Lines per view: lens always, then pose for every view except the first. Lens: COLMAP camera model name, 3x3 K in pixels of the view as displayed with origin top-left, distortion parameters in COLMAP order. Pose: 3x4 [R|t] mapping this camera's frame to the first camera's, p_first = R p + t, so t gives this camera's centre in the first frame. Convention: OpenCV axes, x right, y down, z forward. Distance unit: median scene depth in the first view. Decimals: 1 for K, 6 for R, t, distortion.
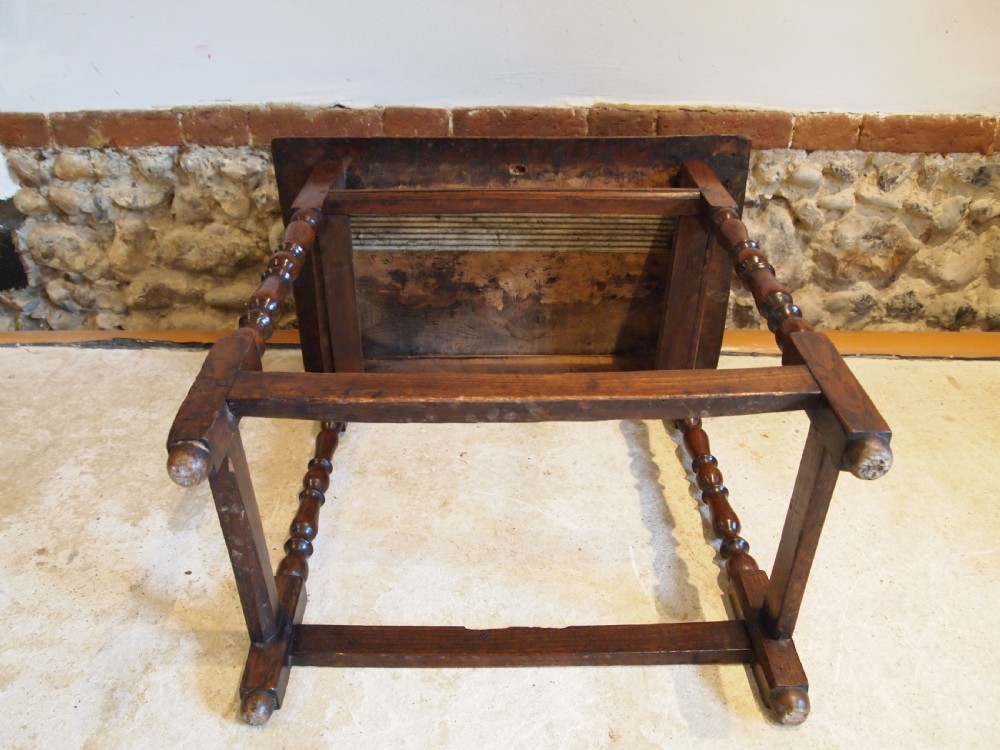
lens RADIAL K [[799.0, 0, 500.0], [0, 799.0, 375.0], [0, 0, 1]] dist [-0.042790, -0.004440]
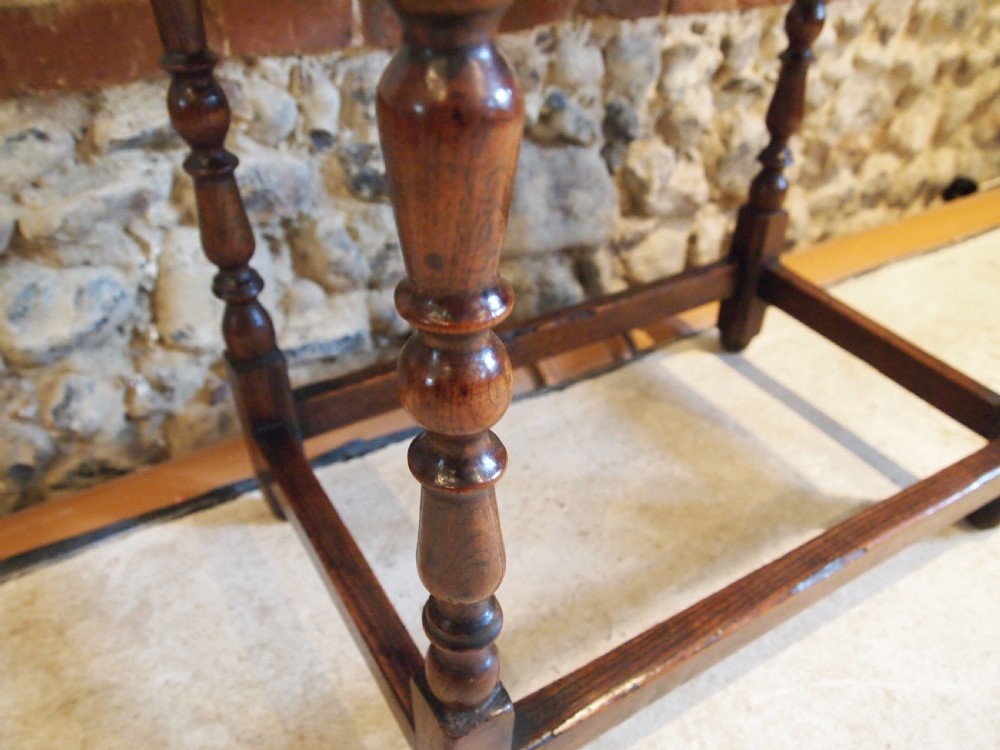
lens RADIAL K [[782.4, 0, 500.0], [0, 782.4, 375.0], [0, 0, 1]] dist [-0.043110, -0.002271]
pose [[0.841452, -0.301833, 0.448168, -0.275851], [0.262018, 0.953320, 0.150094, -0.145334], [-0.472551, -0.008868, 0.881259, 0.531435]]
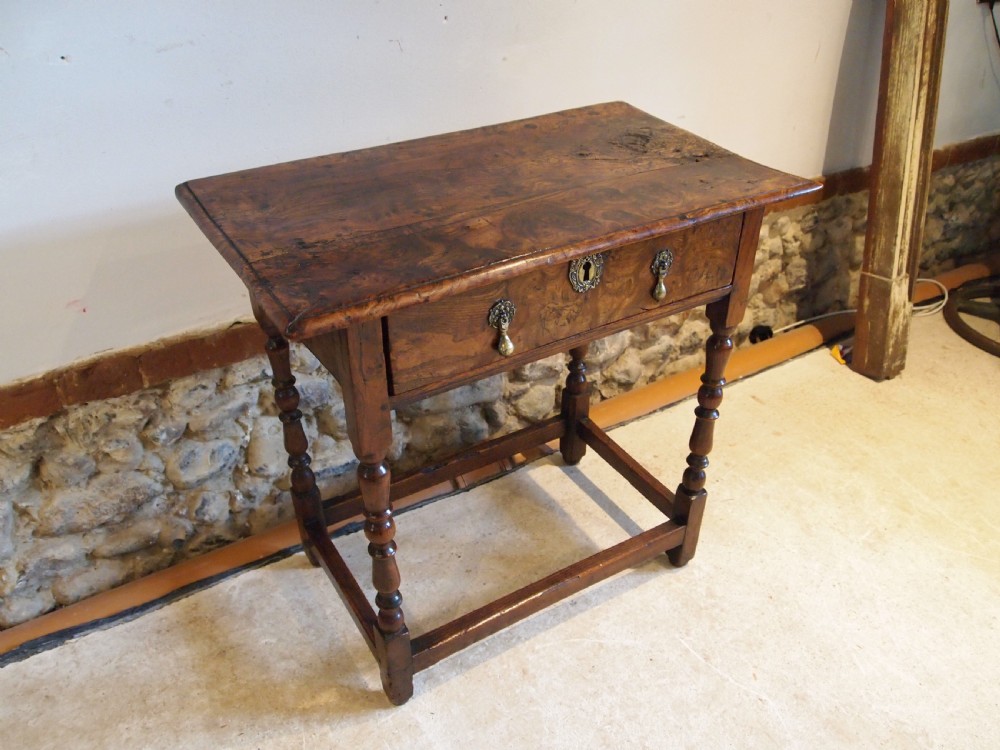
lens RADIAL K [[801.4, 0, 500.0], [0, 801.4, 375.0], [0, 0, 1]] dist [-0.043010, -0.004777]
pose [[0.837583, -0.293441, 0.460812, -0.399424], [0.276067, 0.955221, 0.106491, -0.296281], [-0.471426, 0.038020, 0.881086, 0.016139]]
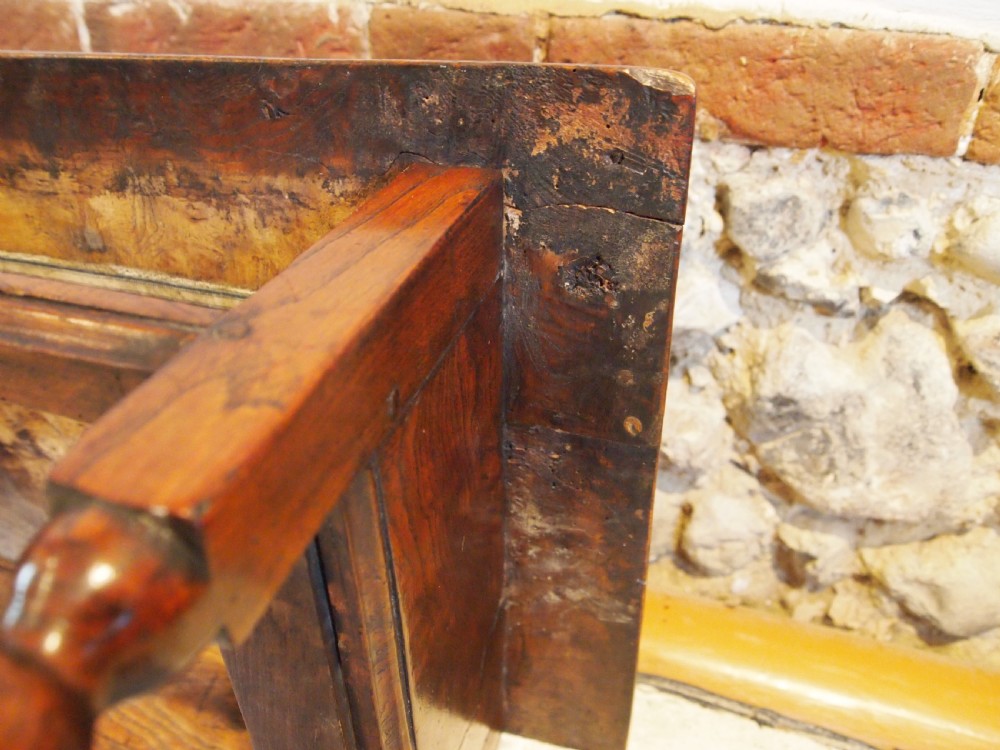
lens RADIAL K [[782.4, 0, 500.0], [0, 782.4, 375.0], [0, 0, 1]] dist [-0.043110, -0.002271]
pose [[0.951592, 0.160492, -0.262136, 0.289536], [-0.154017, 0.987034, 0.045204, -0.190634], [0.265992, -0.002643, 0.963972, 0.668989]]
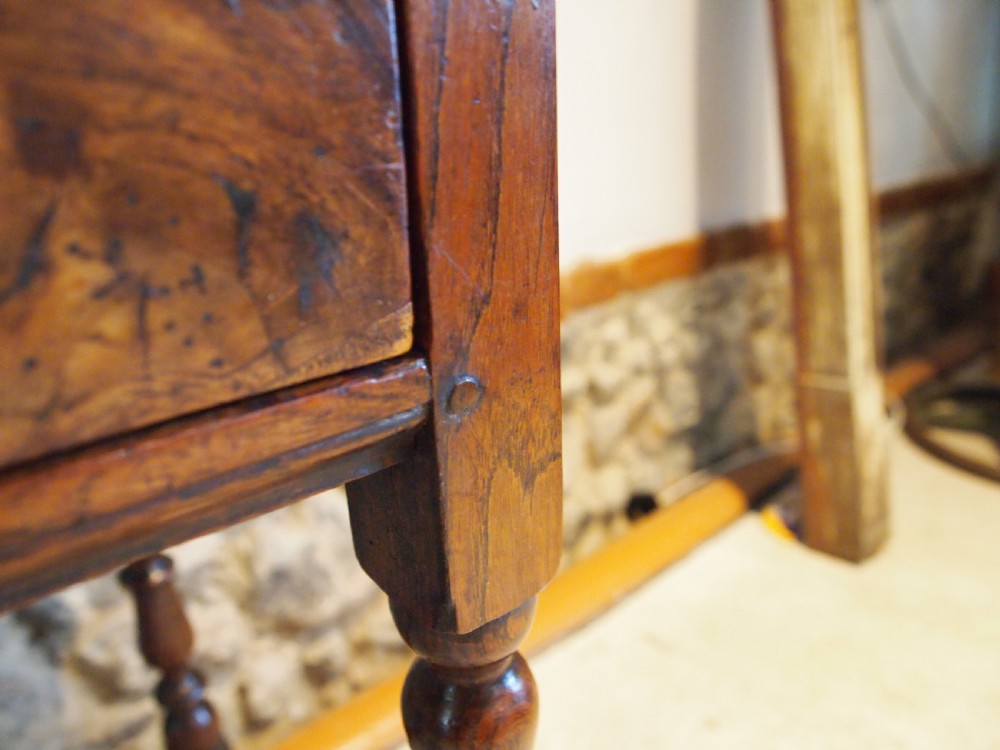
lens RADIAL K [[782.4, 0, 500.0], [0, 782.4, 375.0], [0, 0, 1]] dist [-0.043110, -0.002271]
pose [[0.721285, -0.265355, 0.639793, 0.114643], [0.385981, 0.920973, -0.053170, -0.221484], [-0.575124, 0.285299, 0.766706, 0.504828]]
